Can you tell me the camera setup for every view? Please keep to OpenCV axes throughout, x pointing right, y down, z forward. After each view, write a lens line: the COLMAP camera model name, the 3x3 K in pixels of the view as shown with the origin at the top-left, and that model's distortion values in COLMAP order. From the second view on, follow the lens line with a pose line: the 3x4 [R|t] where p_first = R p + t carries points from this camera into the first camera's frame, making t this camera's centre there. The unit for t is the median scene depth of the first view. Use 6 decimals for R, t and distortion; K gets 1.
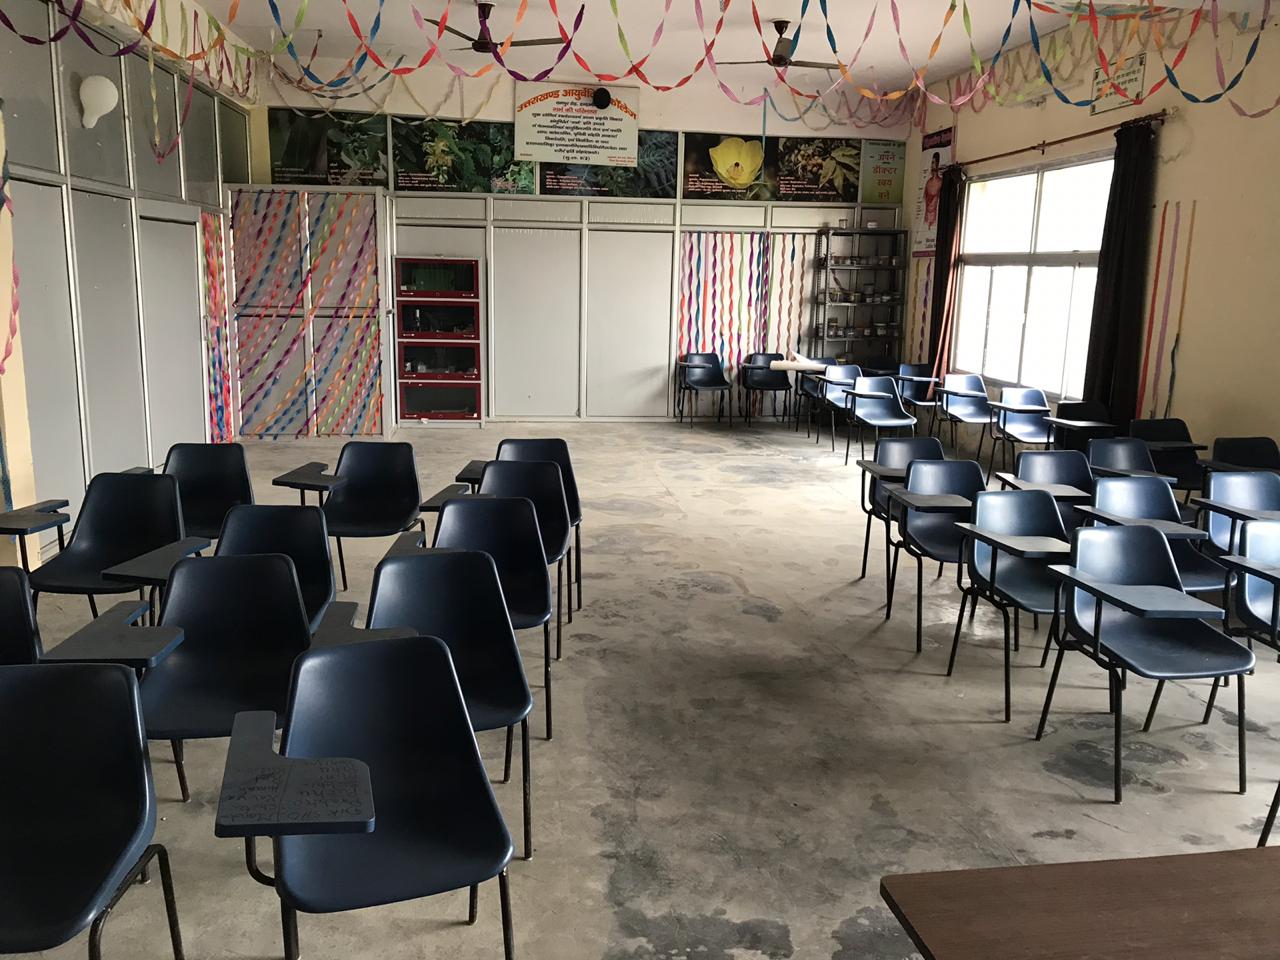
lens RADIAL K [[1036.1, 0, 631.6], [0, 1036.1, 483.2], [0, 0, 1]] dist [0.056075, -0.060248]
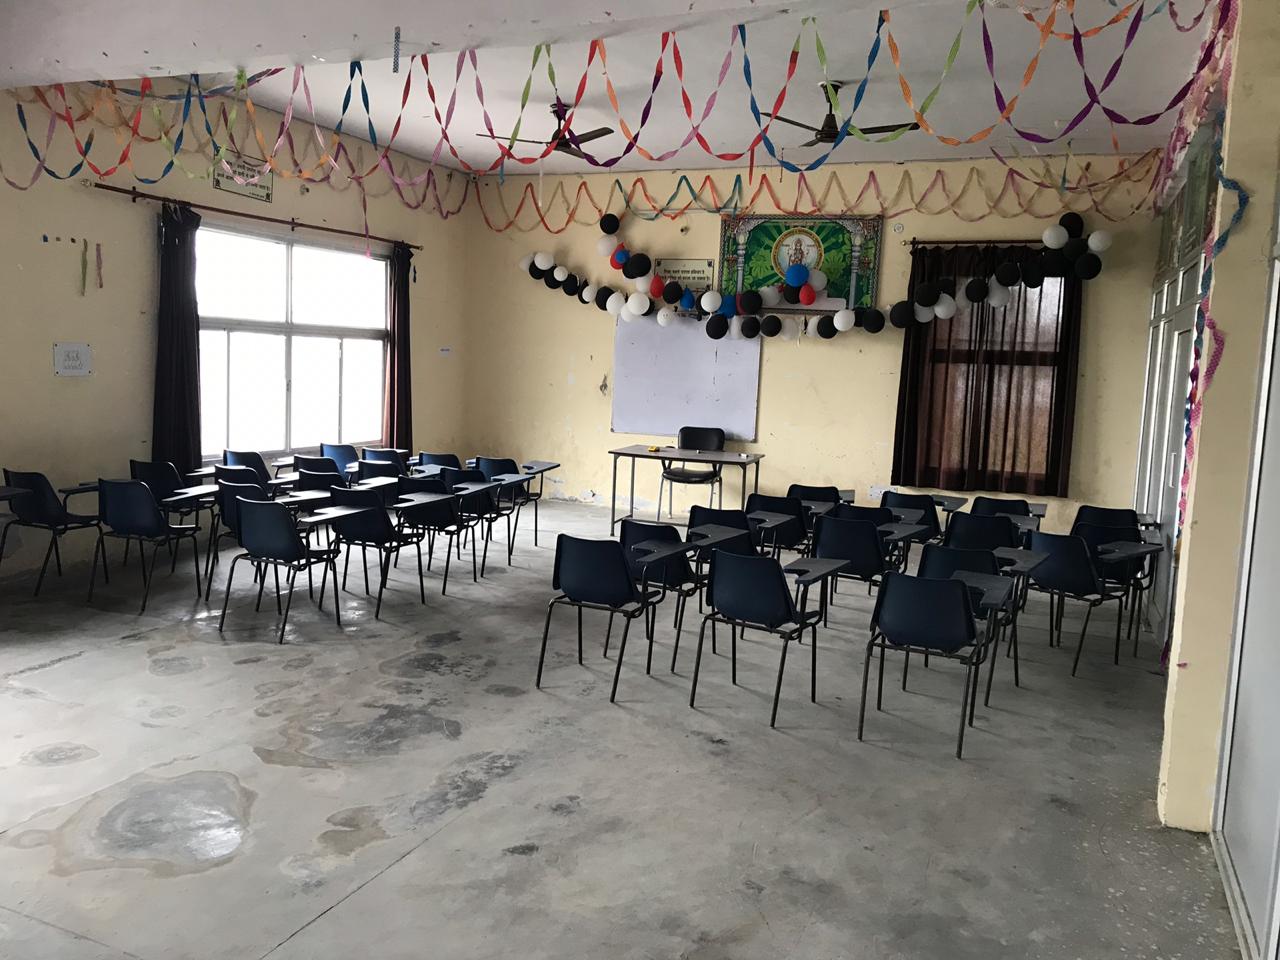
lens RADIAL K [[1036.1, 0, 631.6], [0, 1036.1, 483.2], [0, 0, 1]] dist [0.056075, -0.060248]
pose [[-0.868418, -0.113322, 0.482710, -0.549203], [0.045363, 0.951292, 0.304936, -0.354899], [-0.493754, 0.286709, -0.820978, 1.664723]]
